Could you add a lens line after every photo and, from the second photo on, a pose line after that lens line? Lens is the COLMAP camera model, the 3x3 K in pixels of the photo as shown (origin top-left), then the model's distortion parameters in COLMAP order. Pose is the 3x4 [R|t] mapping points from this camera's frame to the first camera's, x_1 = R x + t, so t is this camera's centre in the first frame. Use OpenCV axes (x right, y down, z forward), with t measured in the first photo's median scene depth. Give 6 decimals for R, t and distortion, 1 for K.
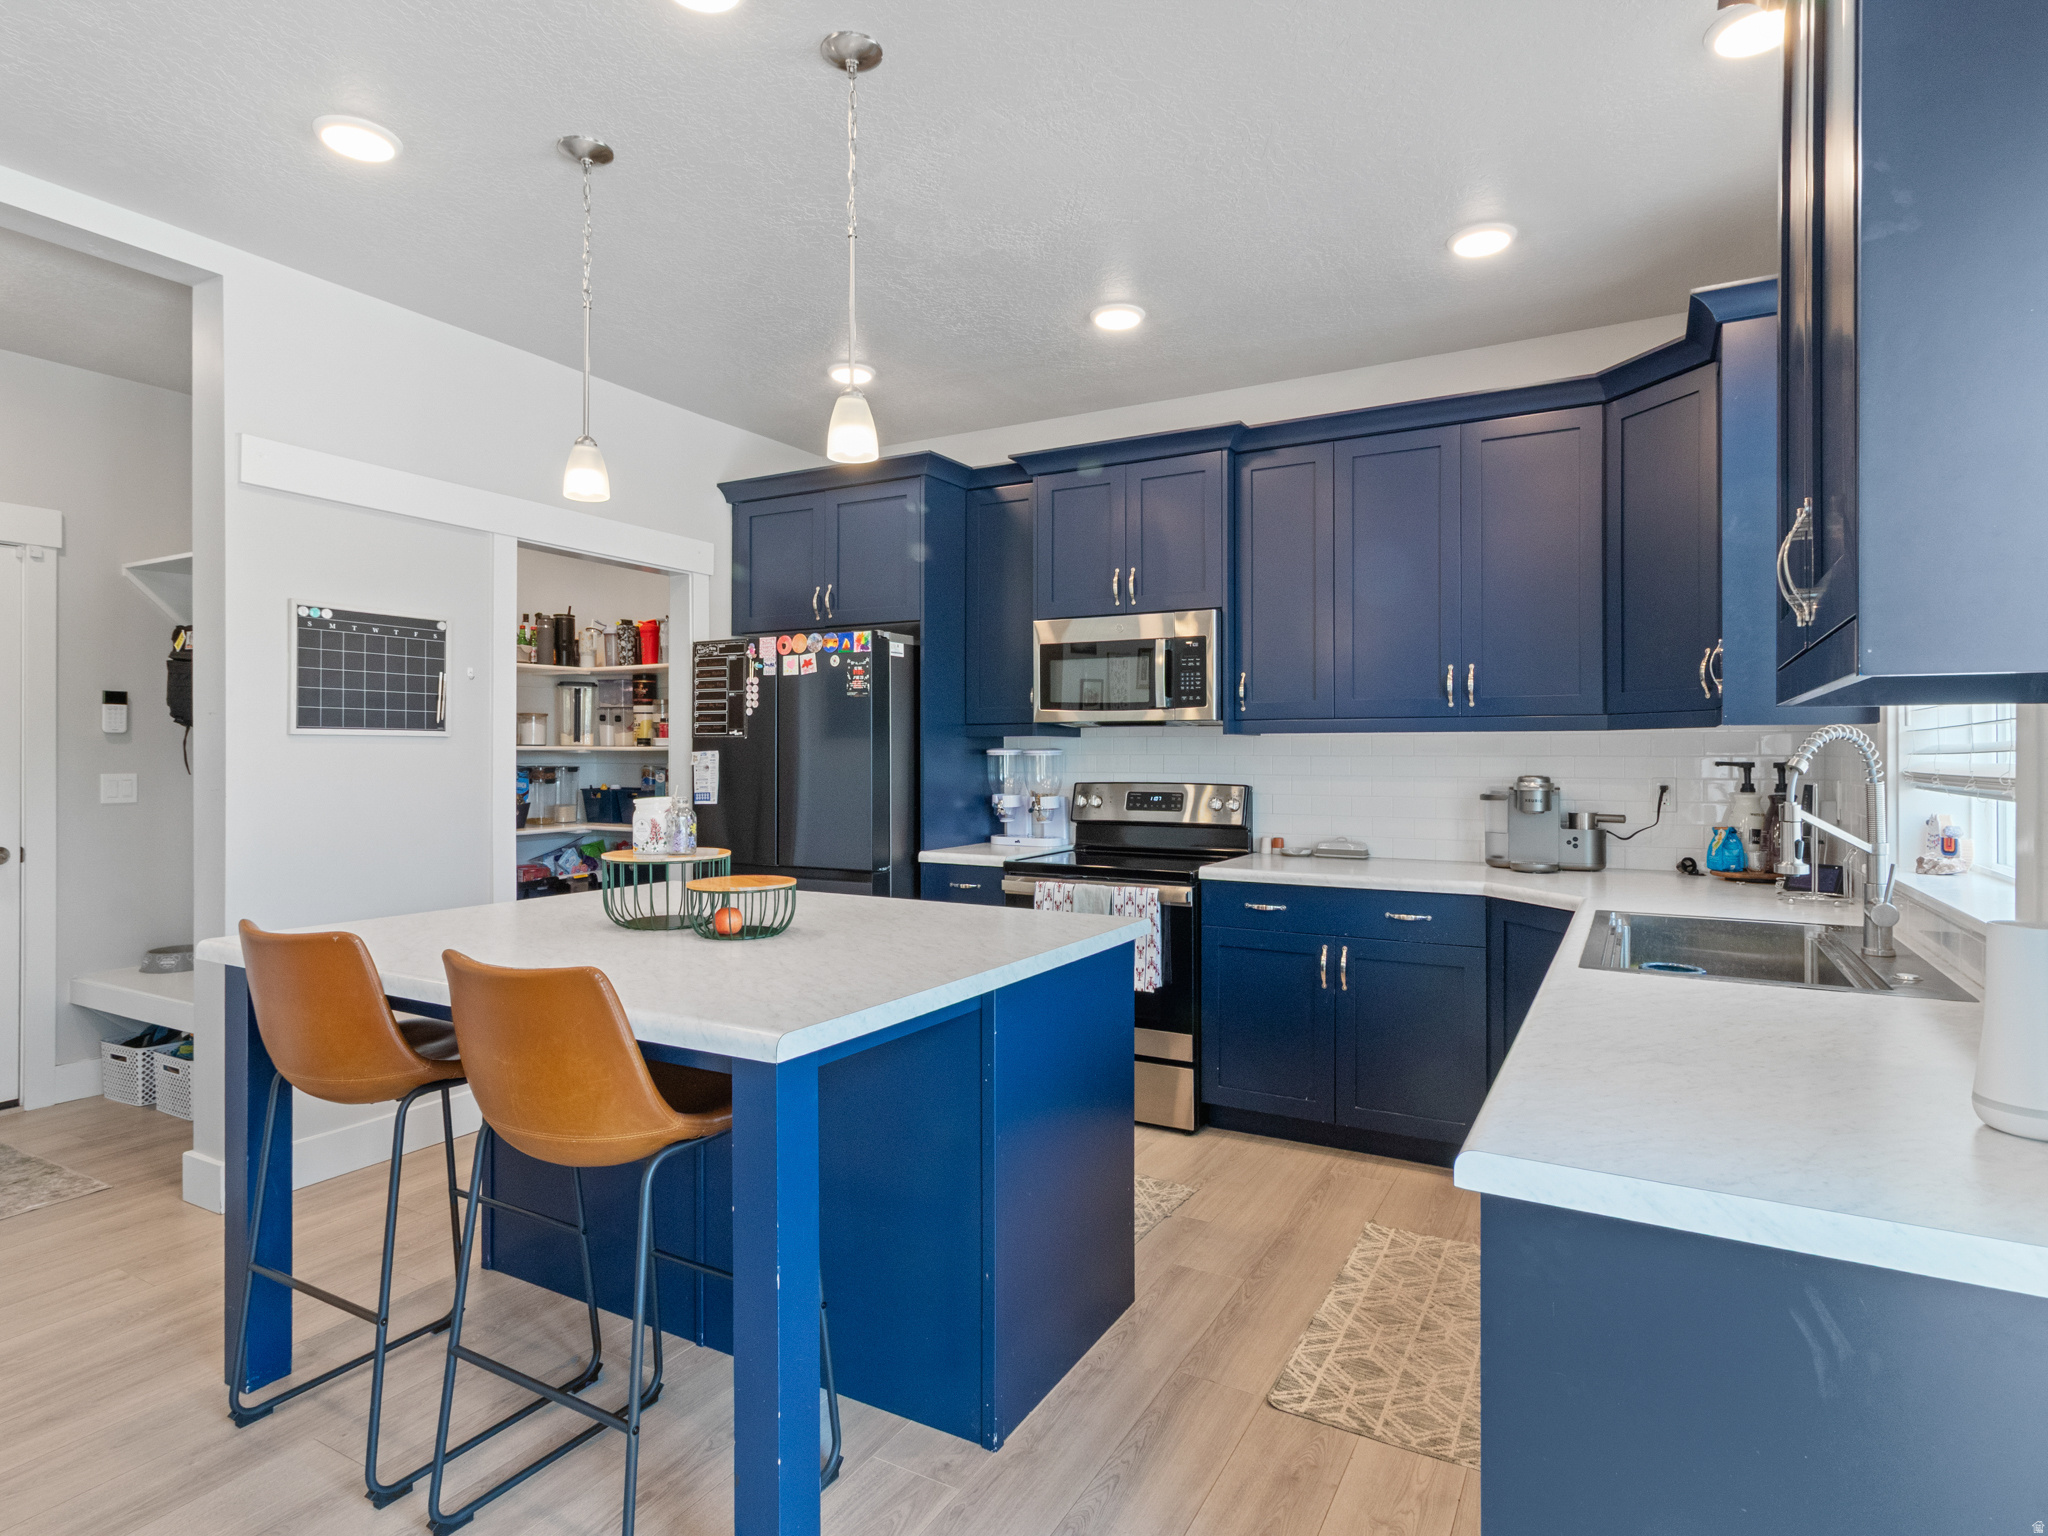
lens RADIAL K [[1111.8, 0, 1026.0], [0, 1111.8, 741.1], [0, 0, 1]] dist [0.000324, -0.000165]
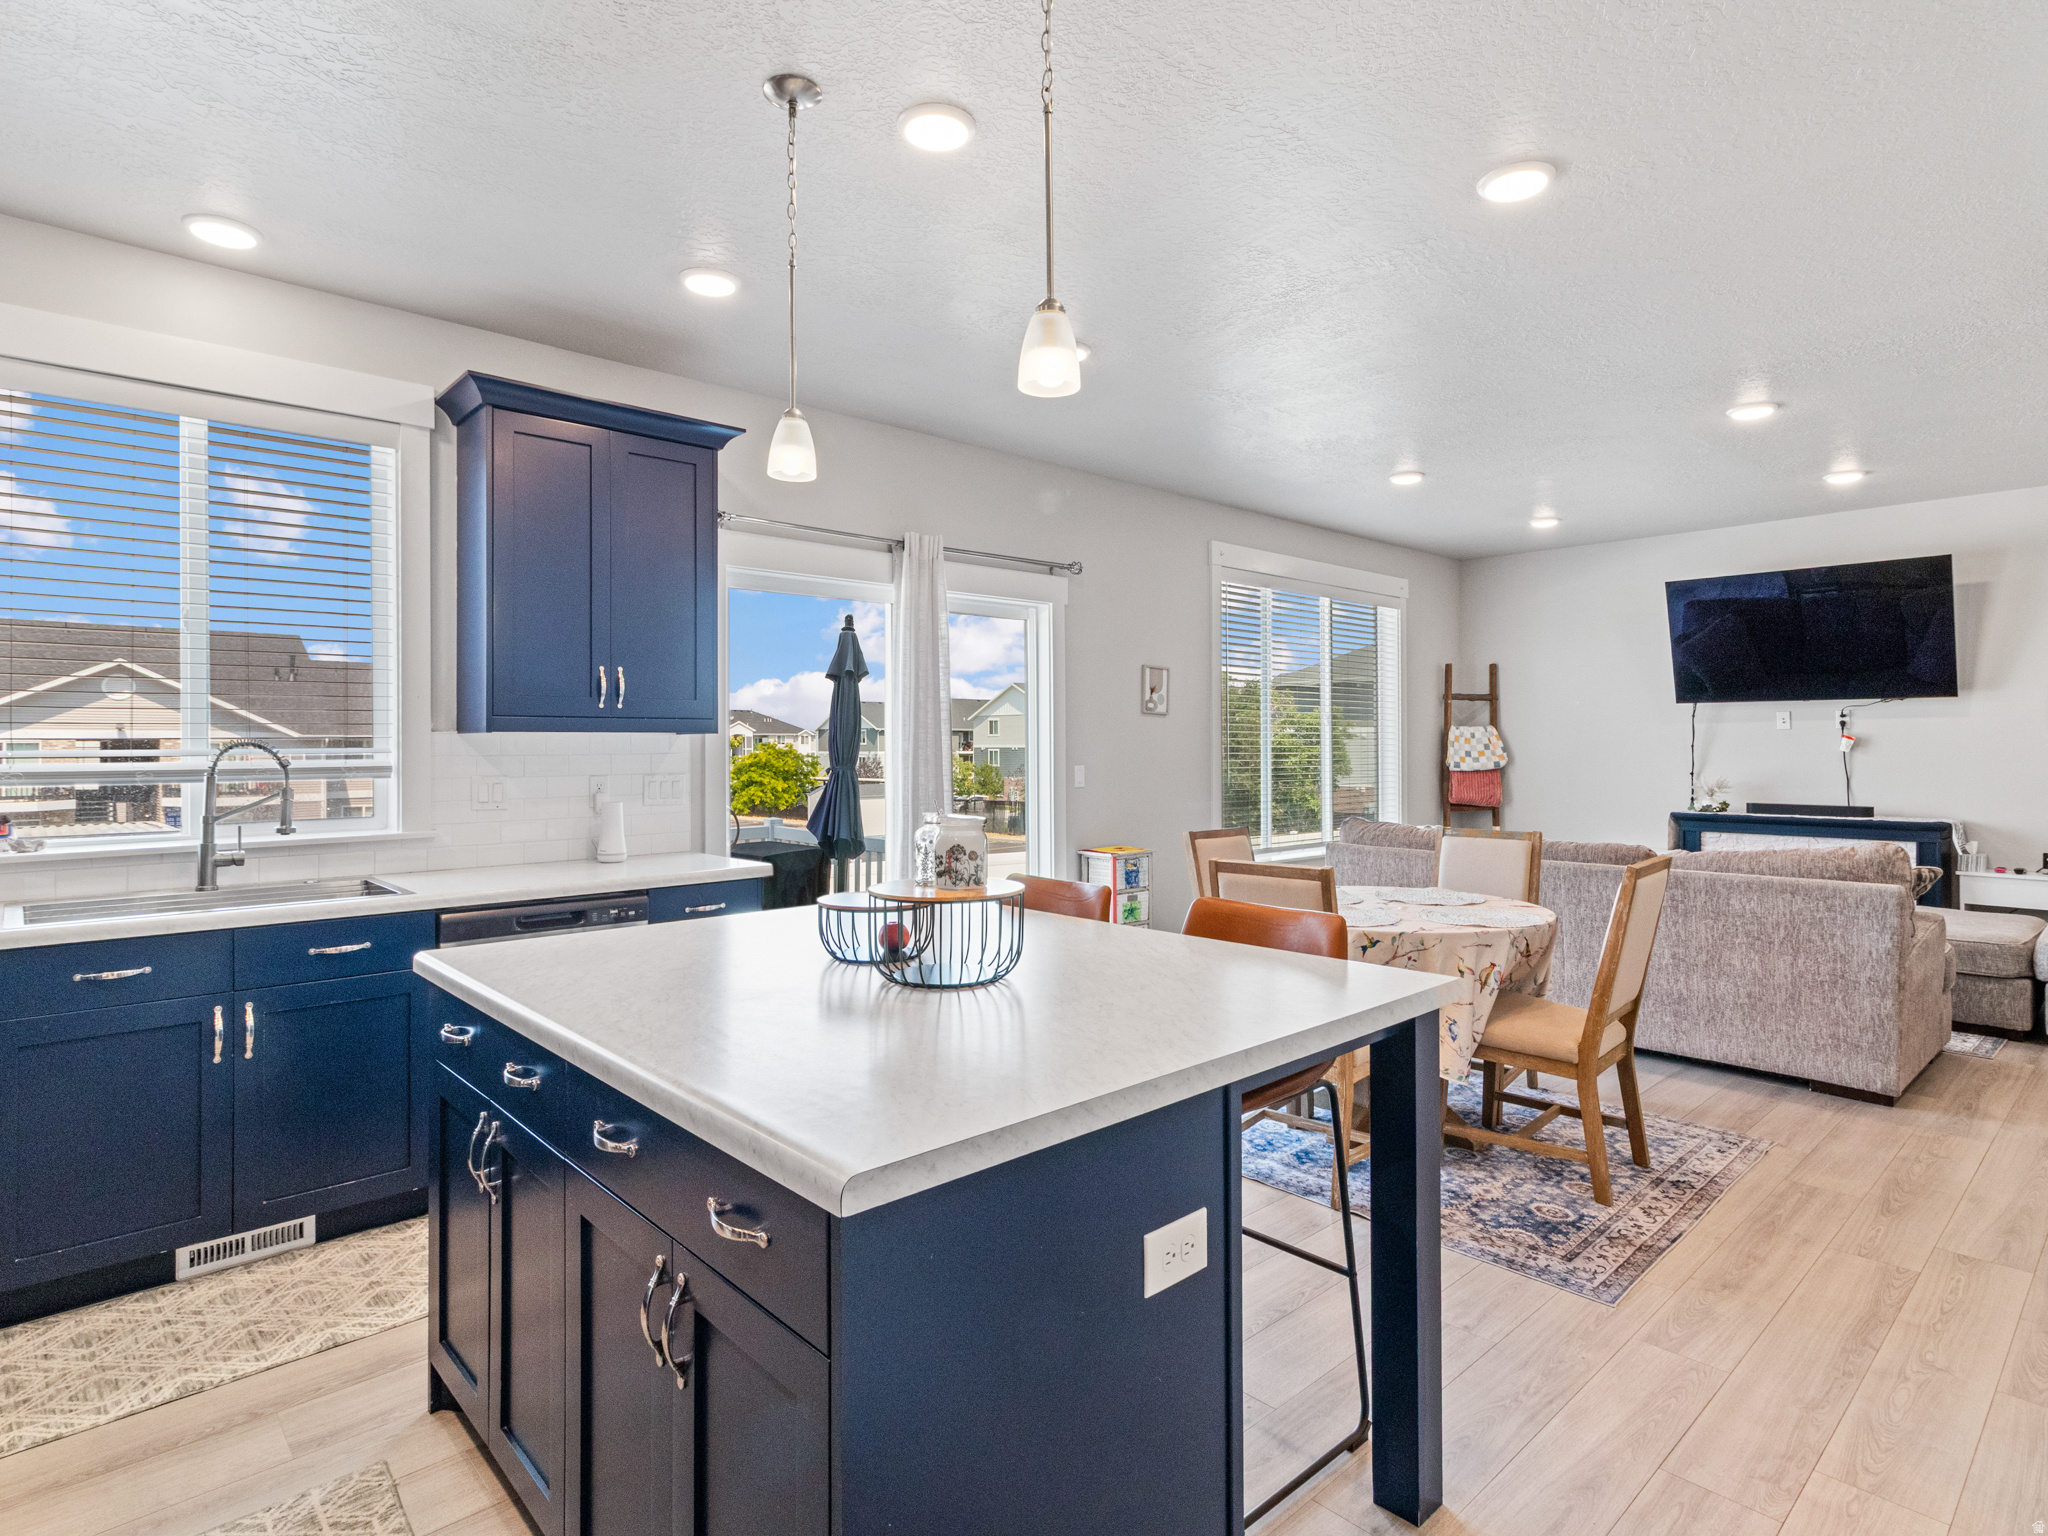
lens RADIAL K [[1086.9, 0, 1029.7], [0, 1086.9, 749.7], [0, 0, 1]] dist [0.000892, -0.000473]
pose [[-0.950986, 0.002107, 0.309226, -0.386181], [0.000984, 0.999992, -0.003788, 0.004505], [-0.309232, -0.003298, -0.950981, 1.072286]]
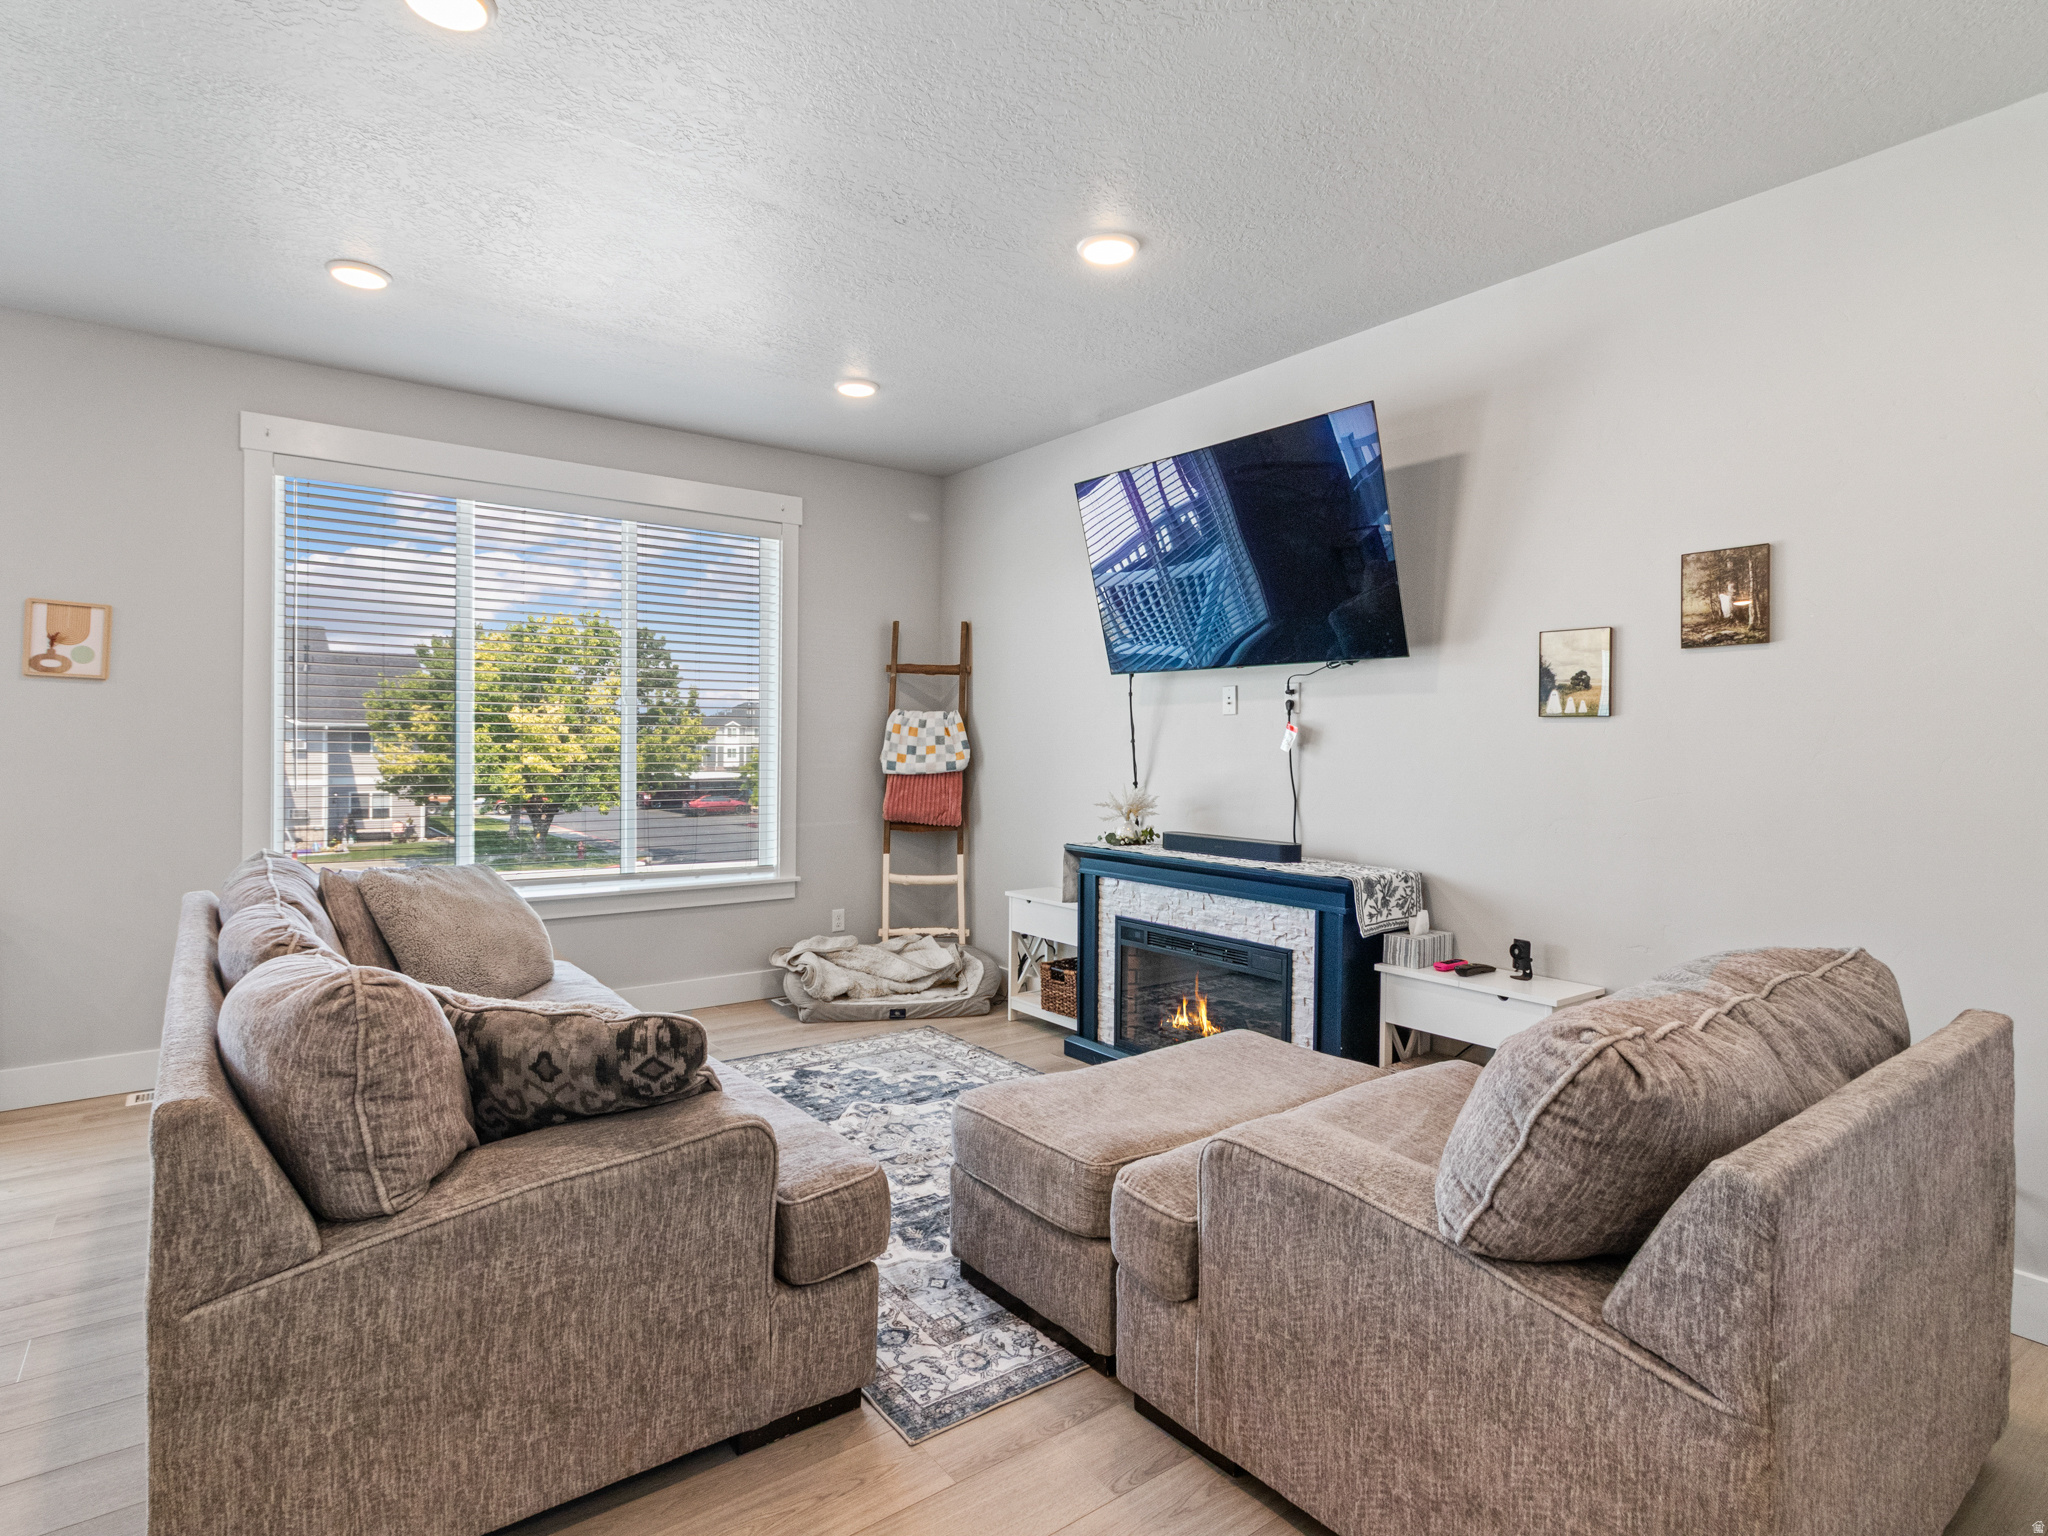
lens RADIAL K [[1071.7, 0, 1016.9], [0, 1071.7, 756.5], [0, 0, 1]] dist [0.004725, 0.000981]
pose [[-0.914499, -0.012998, 0.404379, -1.216110], [-0.011372, 0.999915, 0.006423, 0.003495], [-0.404428, 0.001276, -0.914569, 0.126168]]
